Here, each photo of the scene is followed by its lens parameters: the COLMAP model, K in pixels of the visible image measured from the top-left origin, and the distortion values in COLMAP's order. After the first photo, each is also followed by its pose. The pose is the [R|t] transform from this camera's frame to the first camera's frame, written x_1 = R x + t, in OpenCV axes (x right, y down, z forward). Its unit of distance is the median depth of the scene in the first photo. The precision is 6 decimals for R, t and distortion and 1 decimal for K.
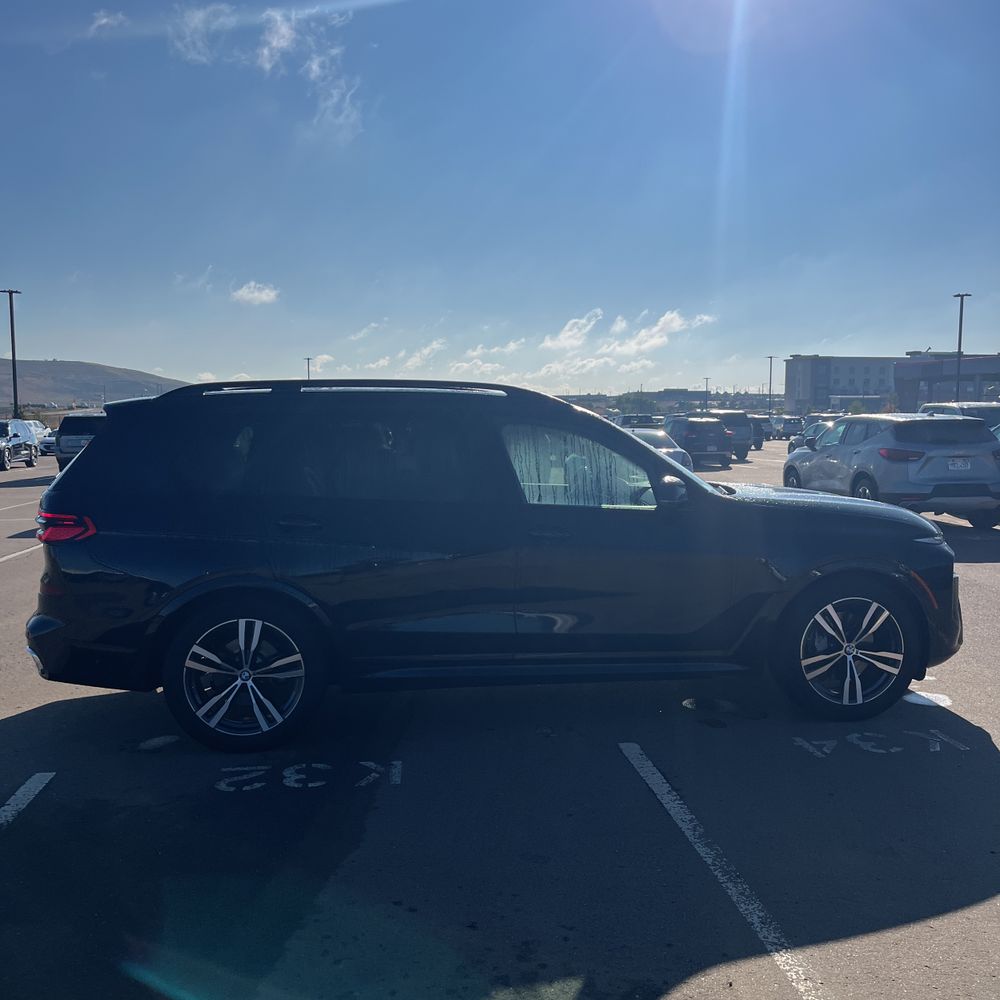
lens RADIAL K [[1006.0, 0, 504.1], [0, 1006.0, 482.5], [0, 0, 1]] dist [0.022221, 0.000000]
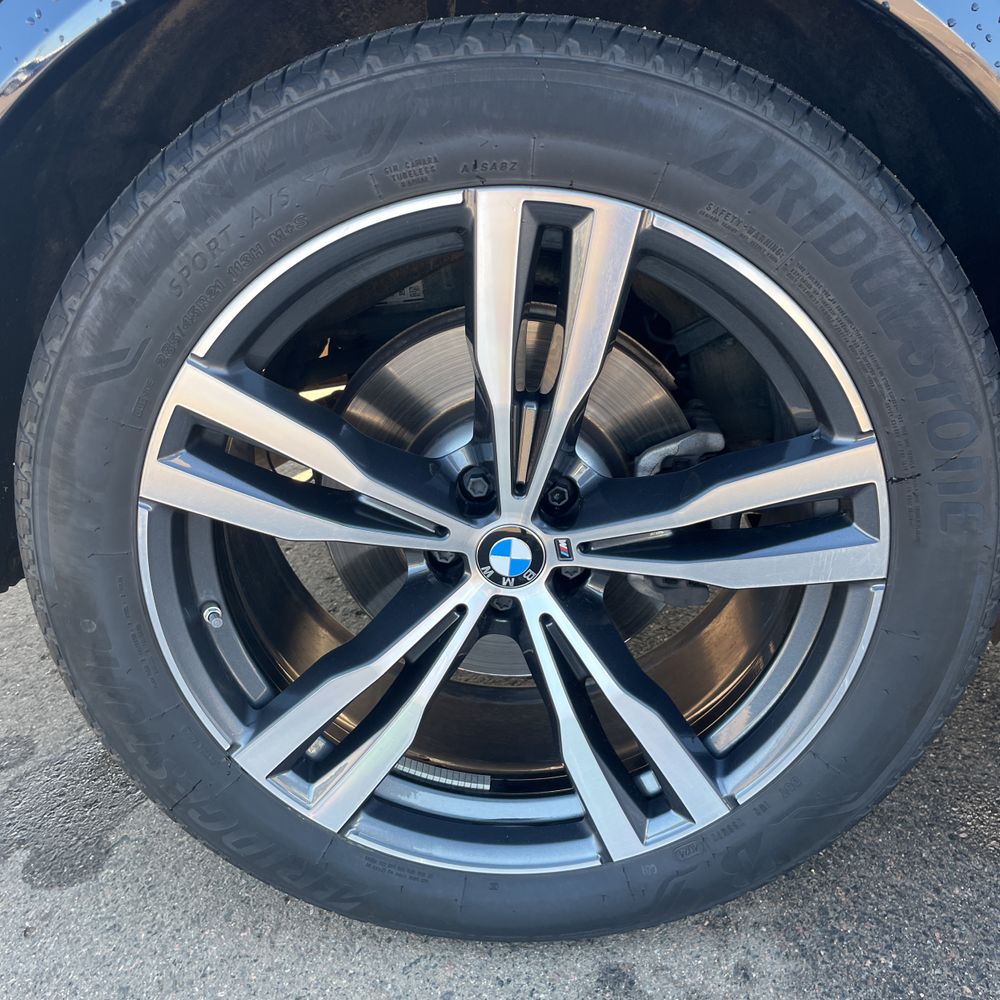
lens RADIAL K [[1006.0, 0, 485.1], [0, 1006.0, 503.4], [0, 0, 1]] dist [0.022221, 0.000000]
pose [[0.990038, 0.044041, -0.133733, -0.233311], [0.002999, 0.943011, 0.332749, 0.125809], [0.140766, -0.329835, 0.933485, 0.828671]]
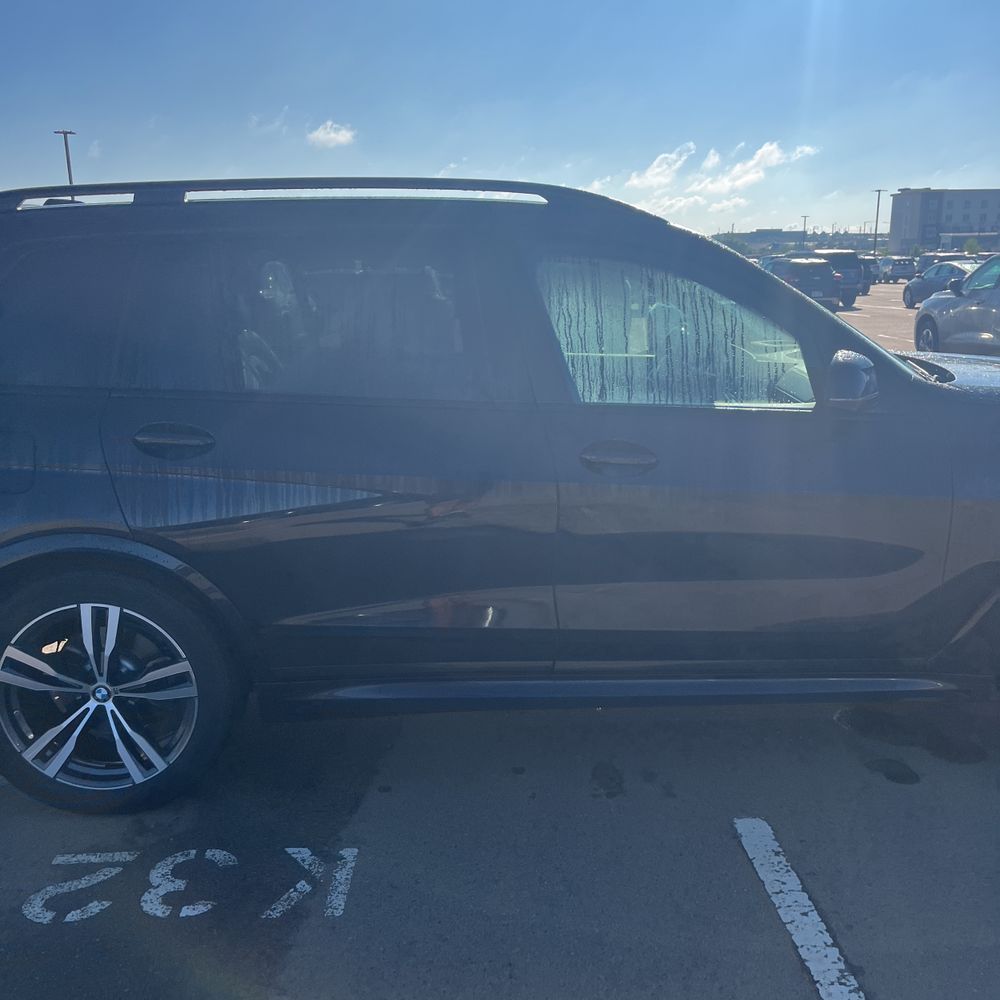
lens RADIAL K [[1006.0, 0, 500.4], [0, 1006.0, 506.7], [0, 0, 1]] dist [0.022221, 0.000000]
pose [[0.996436, 0.008557, -0.083912, 0.026567], [0.005940, 0.985252, 0.171005, -0.017416], [0.084138, -0.170894, 0.981690, 0.441784]]
